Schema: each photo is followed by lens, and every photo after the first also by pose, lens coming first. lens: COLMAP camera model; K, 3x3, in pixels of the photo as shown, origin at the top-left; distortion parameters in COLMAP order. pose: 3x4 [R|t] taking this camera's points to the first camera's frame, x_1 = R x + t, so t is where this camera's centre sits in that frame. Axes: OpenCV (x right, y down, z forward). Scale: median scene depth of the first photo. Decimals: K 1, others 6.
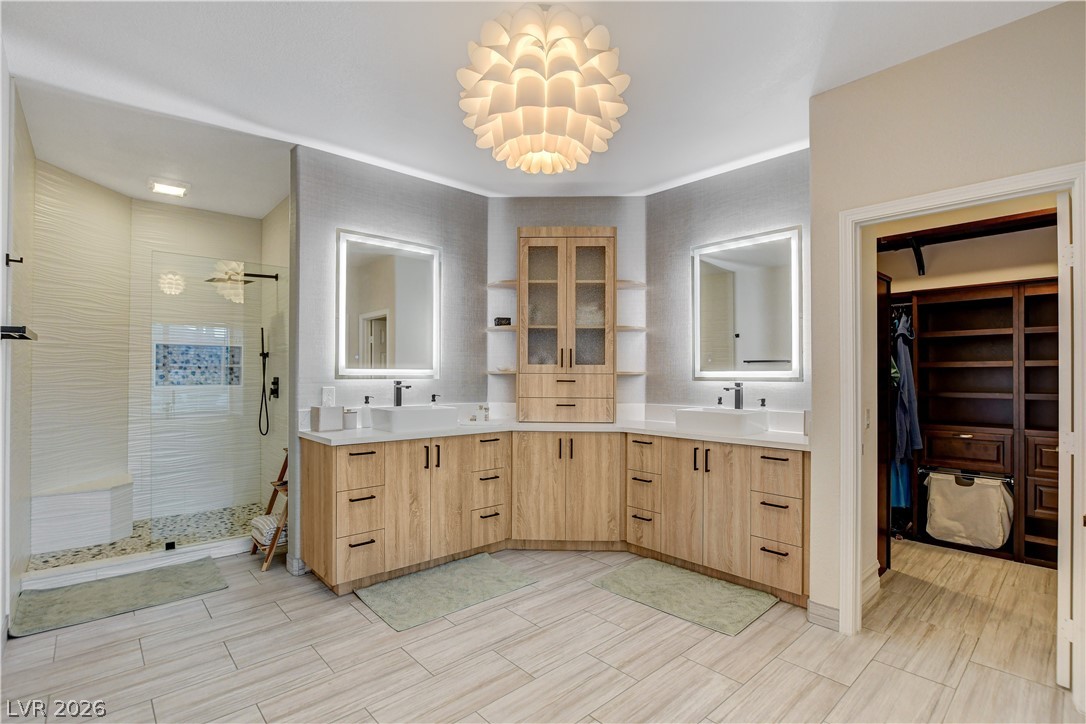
lens RADIAL K [[516.9, 0, 548.6], [0, 516.9, 366.1], [0, 0, 1]] dist [-0.001832, -0.000096]
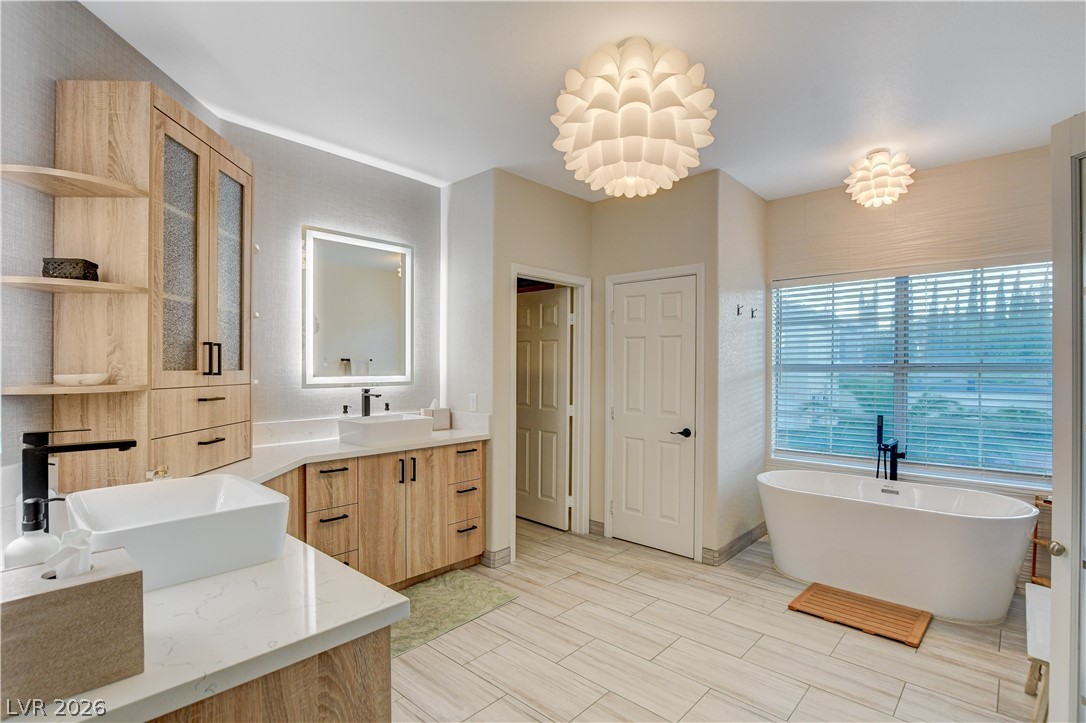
lens RADIAL K [[516.9, 0, 550.3], [0, 516.9, 369.3], [0, 0, 1]] dist [-0.001832, -0.000096]
pose [[-0.080363, -0.005972, 0.996748, -0.701666], [-0.017466, 0.999837, 0.004582, -0.016558], [-0.996613, -0.017041, -0.080454, 0.835810]]
